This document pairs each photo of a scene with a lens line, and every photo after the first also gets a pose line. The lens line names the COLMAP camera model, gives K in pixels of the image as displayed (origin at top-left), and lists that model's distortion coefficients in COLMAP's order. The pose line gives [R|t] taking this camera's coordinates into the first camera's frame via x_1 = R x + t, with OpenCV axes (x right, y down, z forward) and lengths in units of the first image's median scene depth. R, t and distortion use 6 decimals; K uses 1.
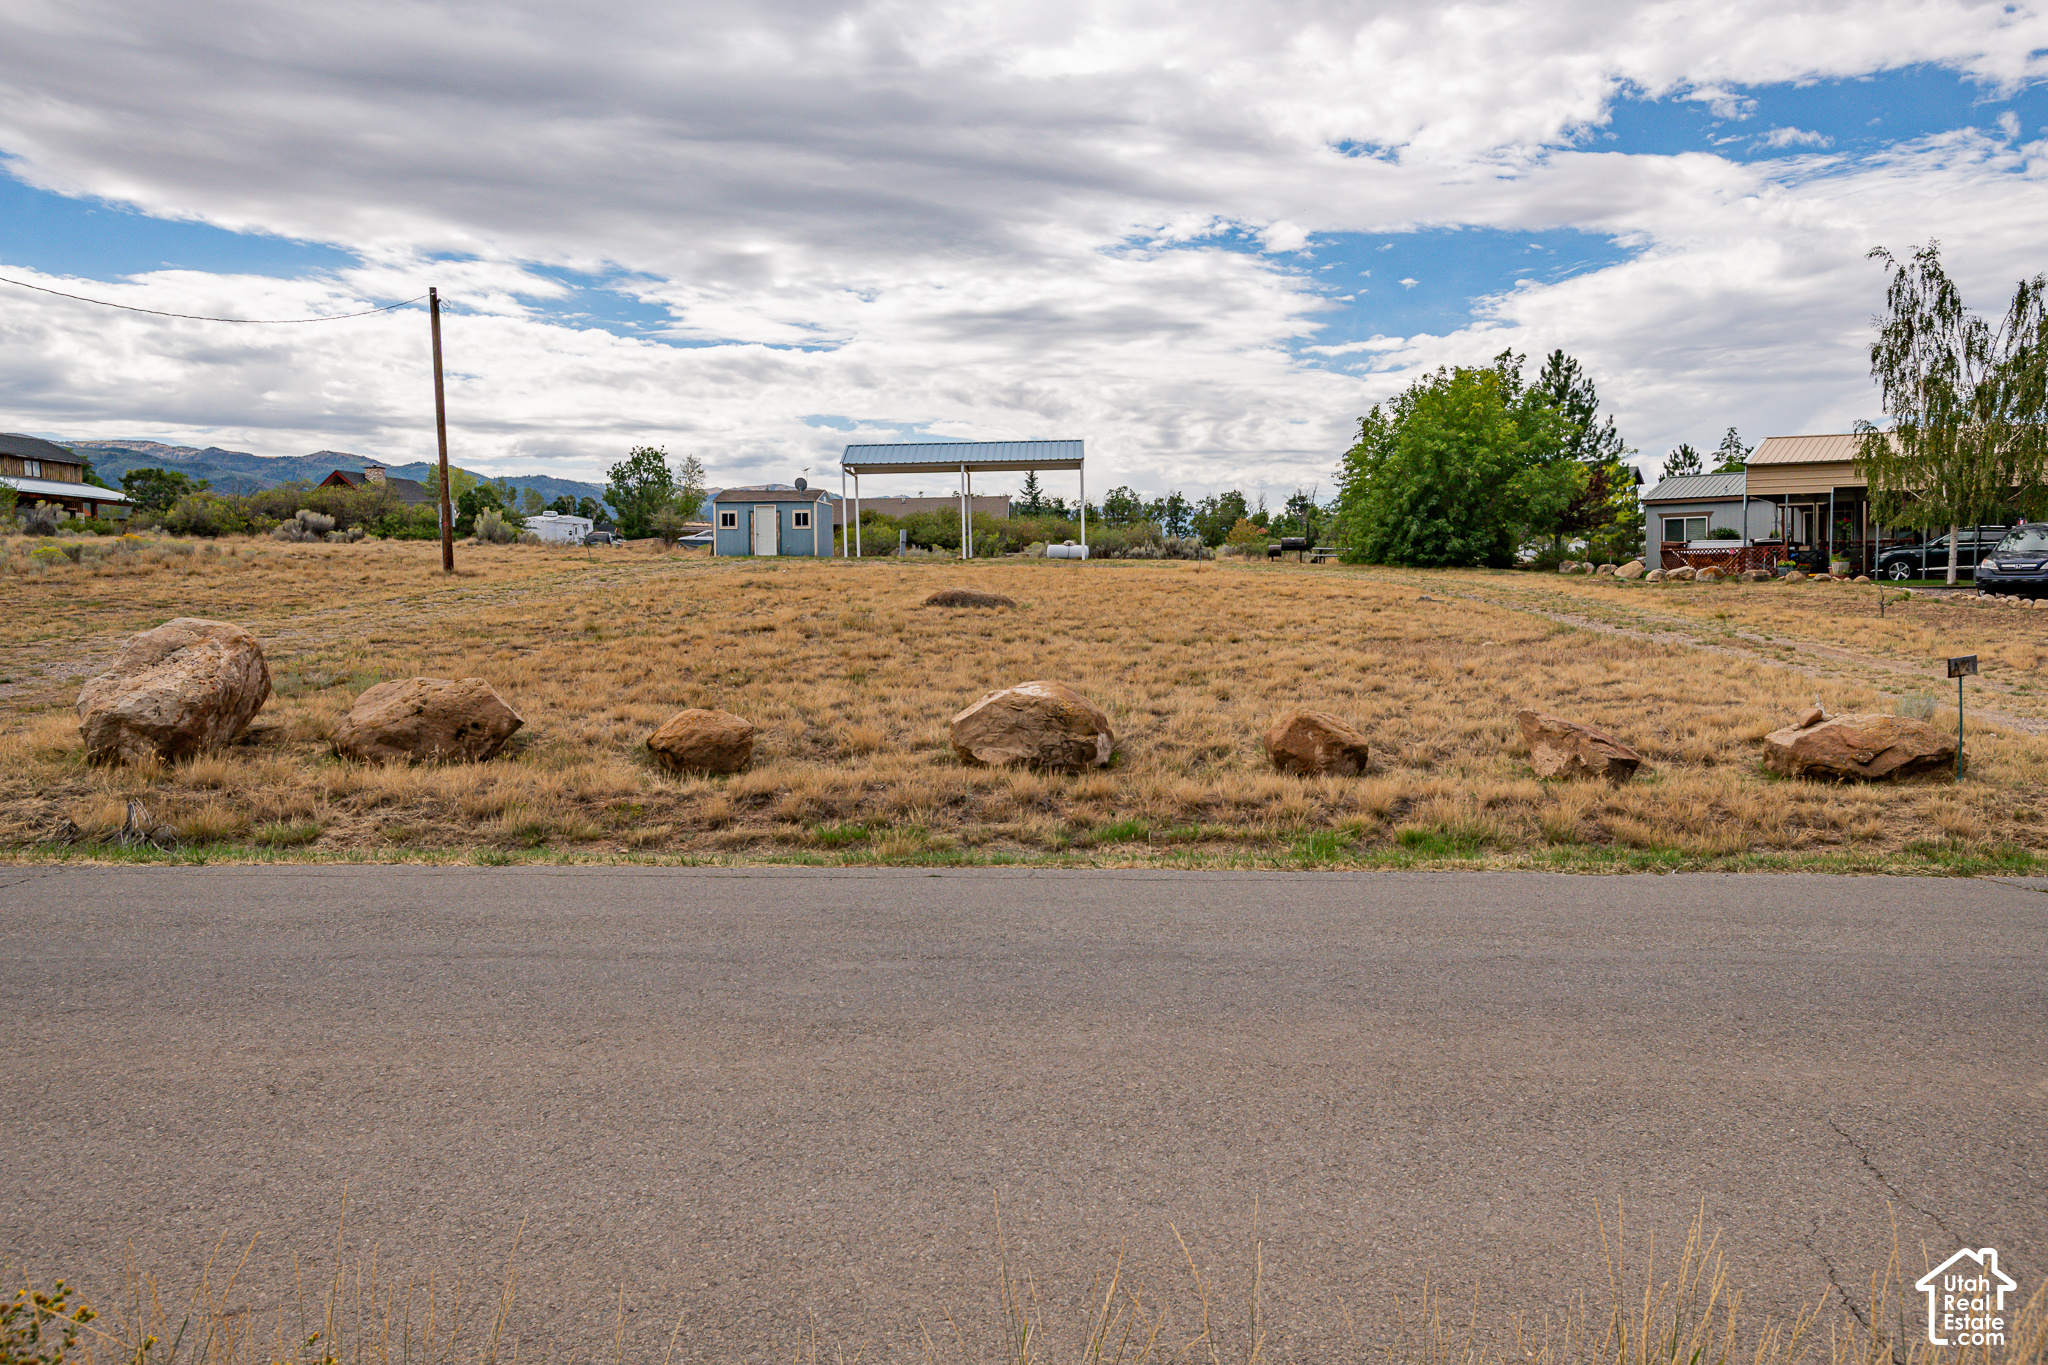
lens RADIAL K [[1635.4, 0, 1024.0], [0, 1635.4, 682.5], [0, 0, 1]] dist [0.084520, -0.011228]
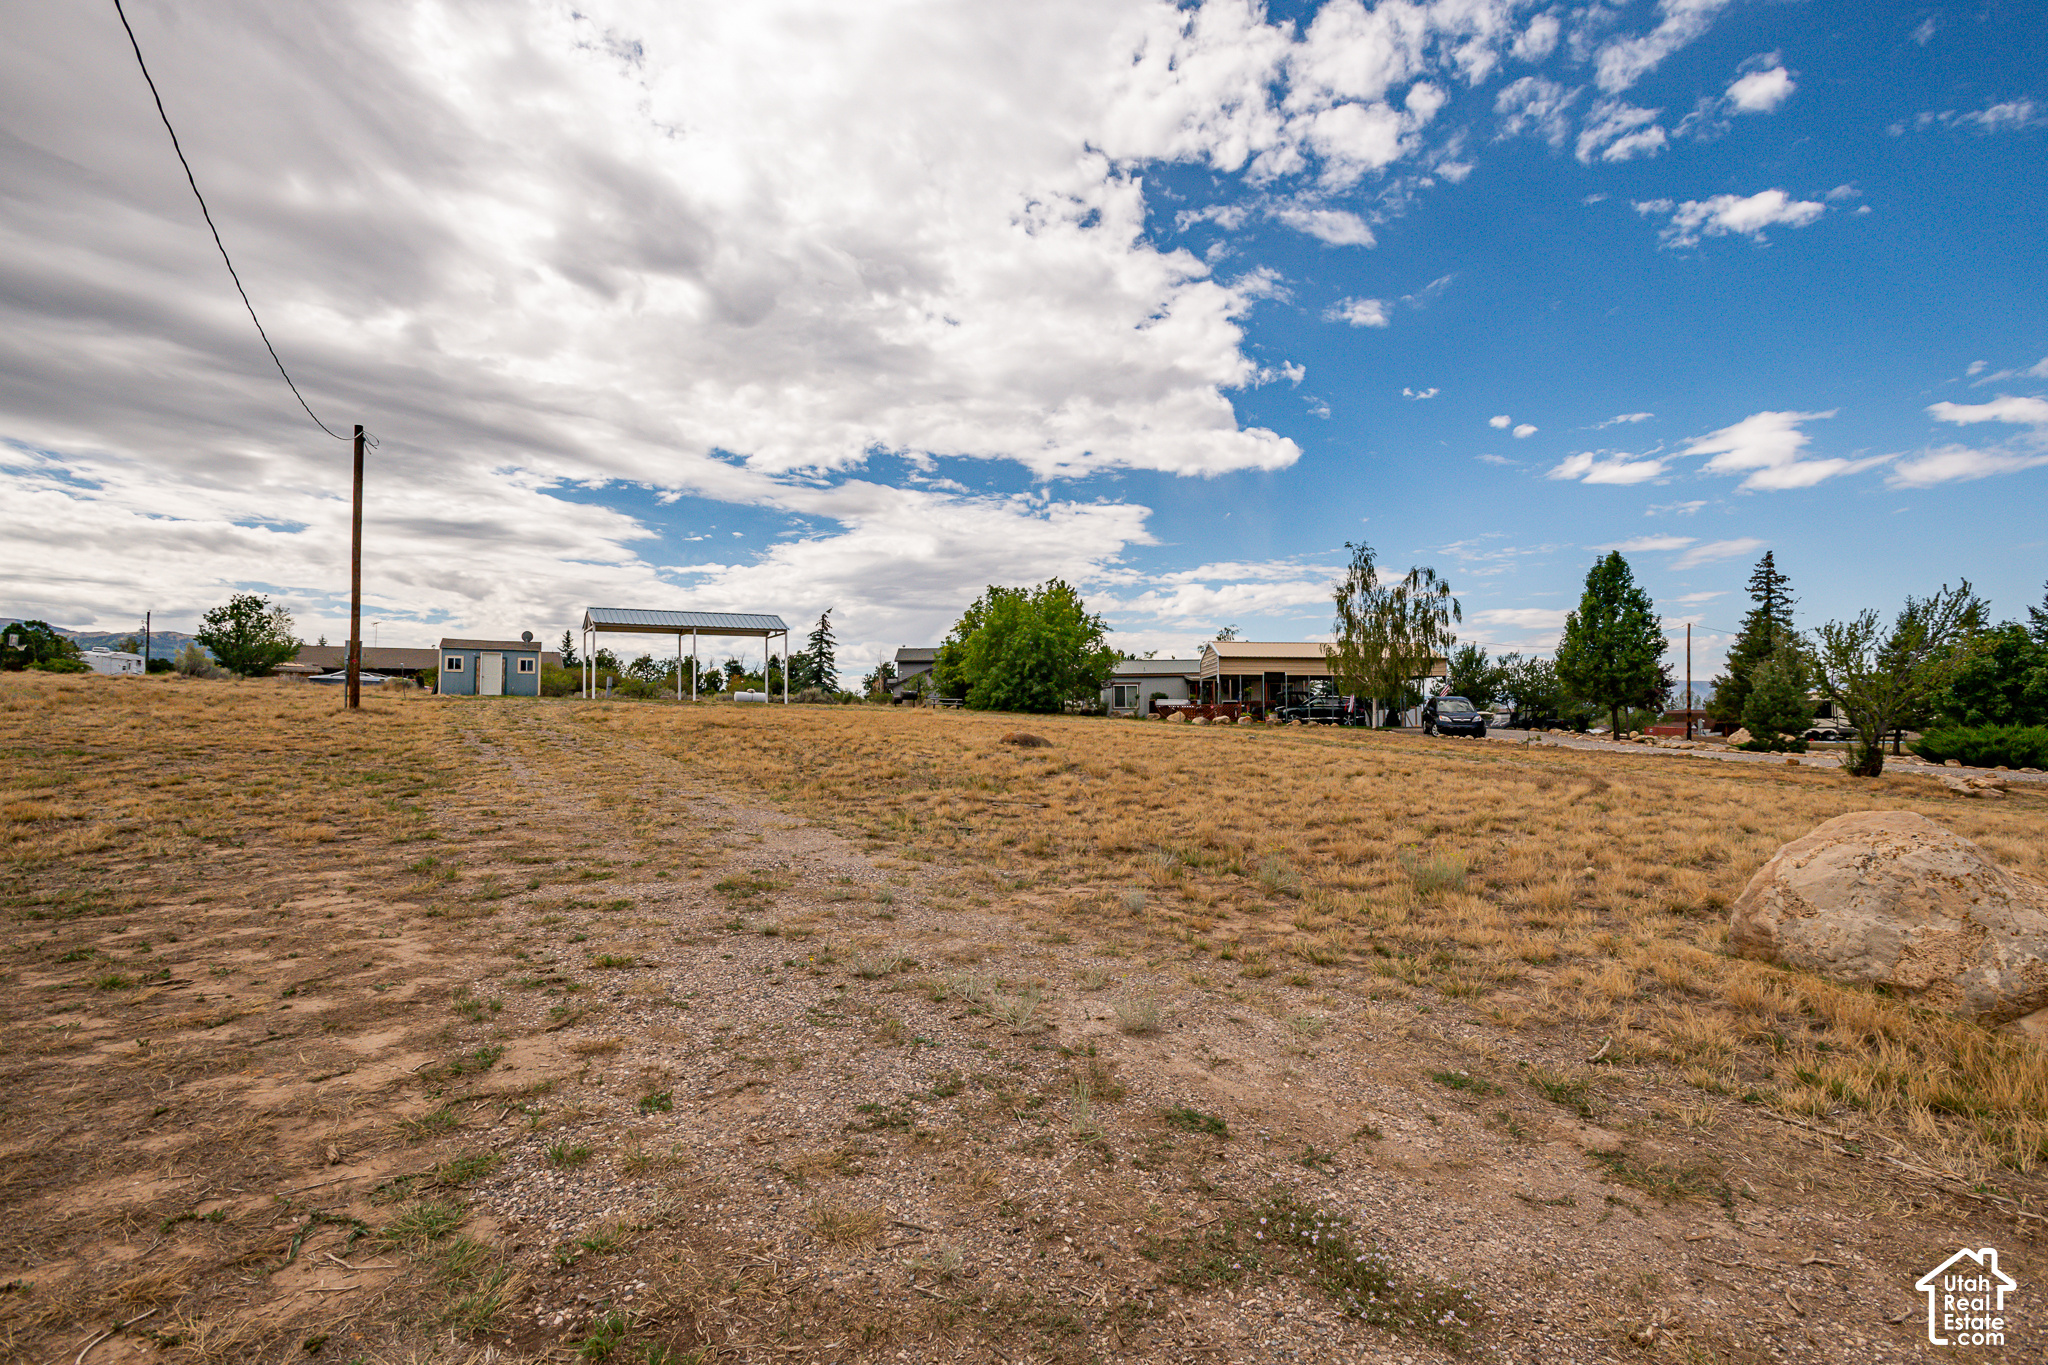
lens RADIAL K [[968.1, 0, 1025.4], [0, 968.1, 648.9], [0, 0, 1]] dist [0.023432, 0.001048]
pose [[0.857686, 0.044999, 0.512202, -0.188370], [0.019352, 0.992632, -0.119613, -0.018189], [-0.513810, 0.112503, 0.850495, 0.194167]]
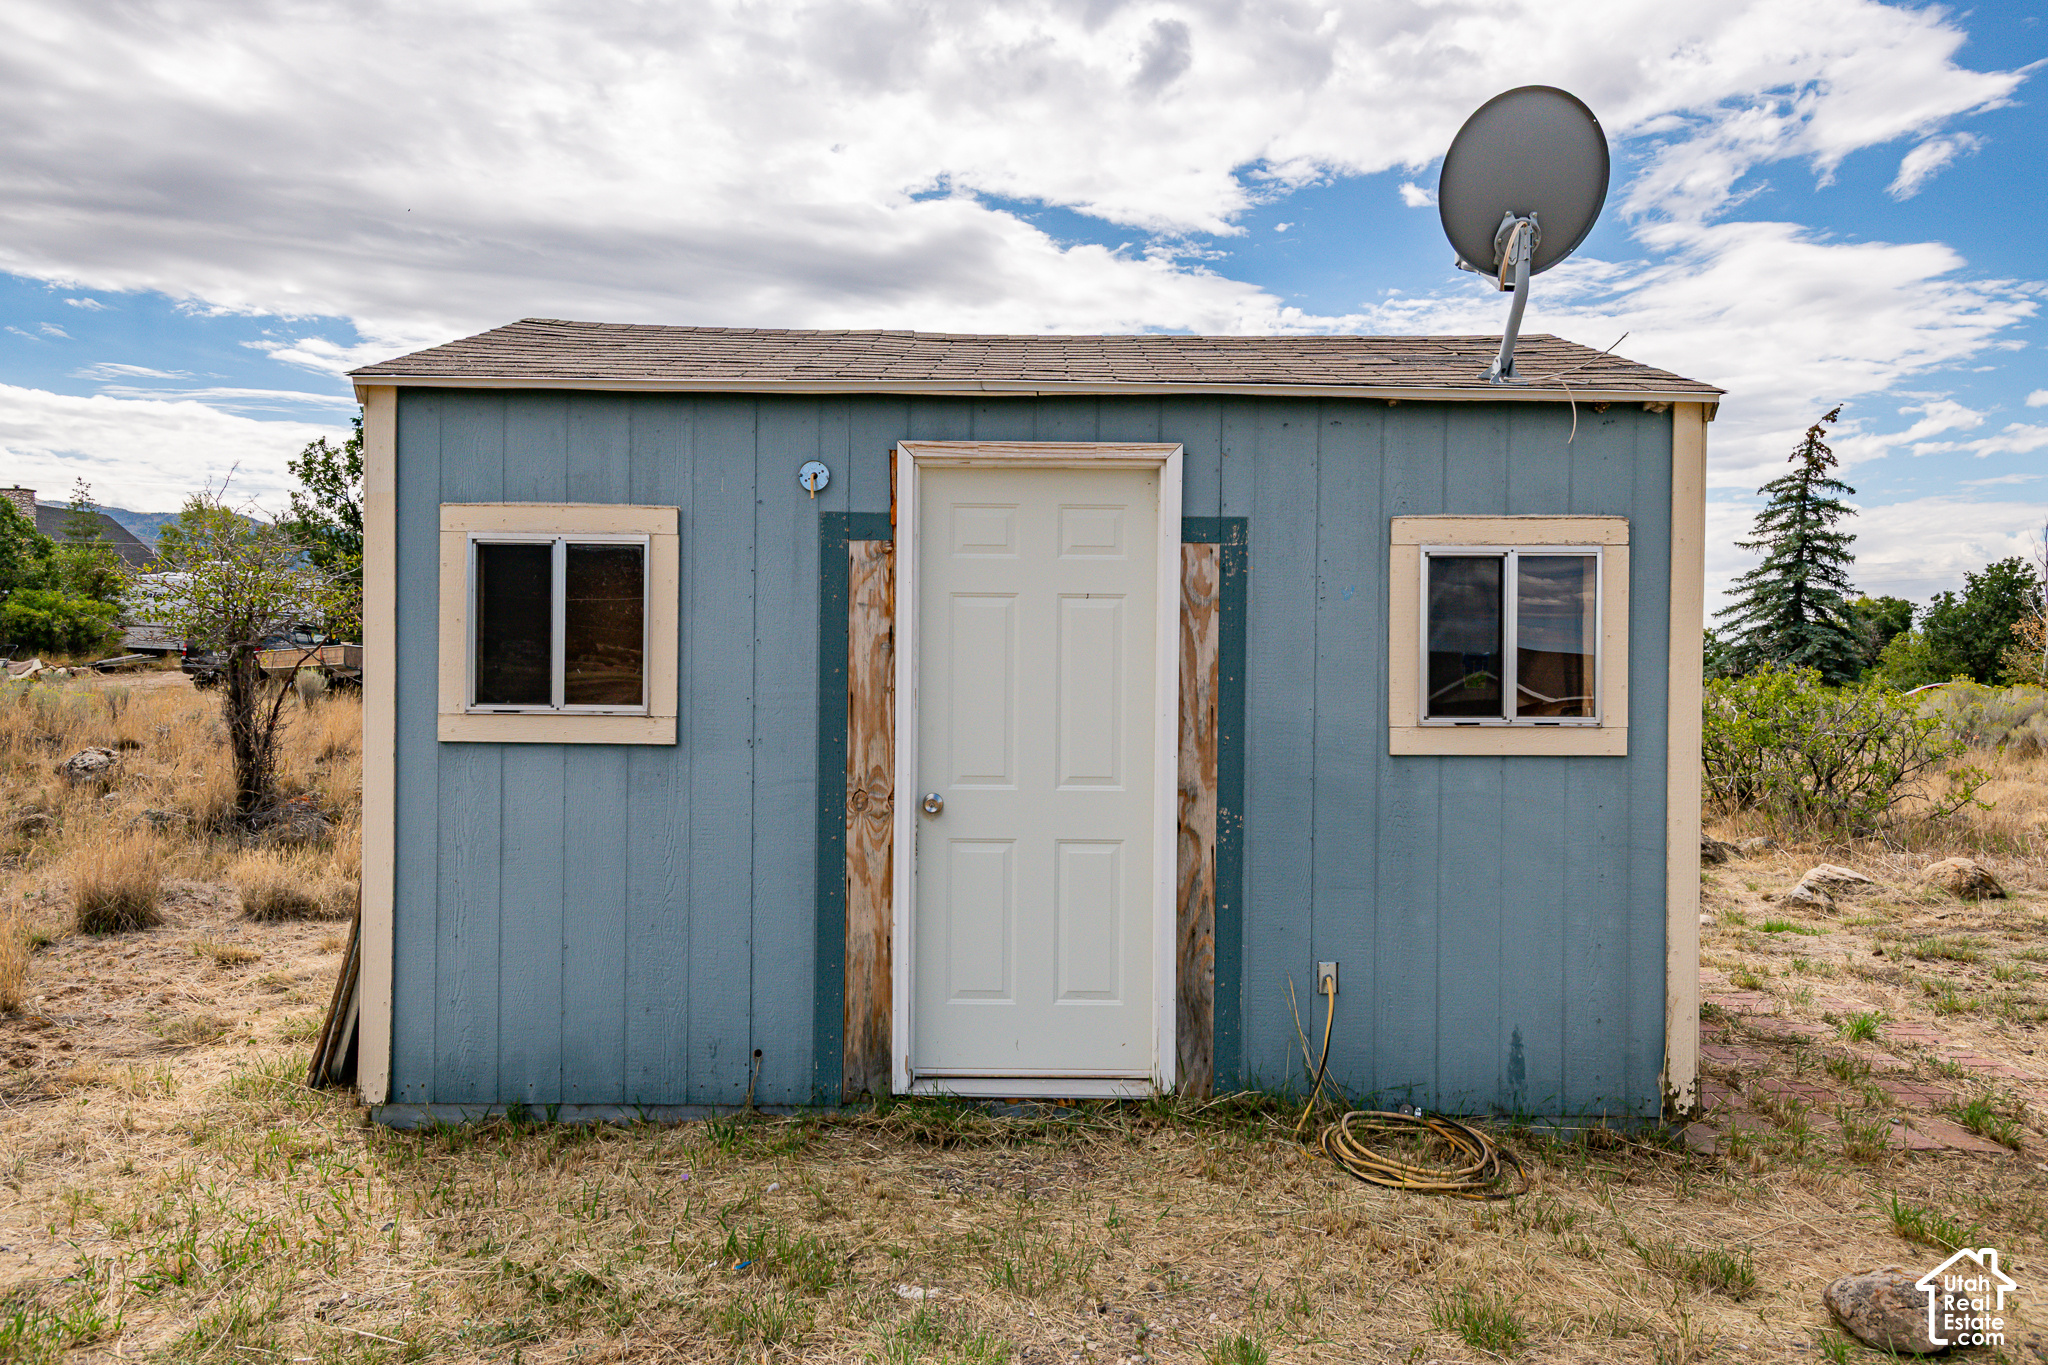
lens RADIAL K [[1501.6, 0, 1024.0], [0, 1501.6, 682.5], [0, 0, 1]] dist [0.000890, 0.000661]
pose [[0.998153, 0.014556, 0.058979, -0.162630], [-0.012606, 0.999366, -0.033297, -0.094288], [-0.059427, 0.032492, 0.997704, 0.927266]]
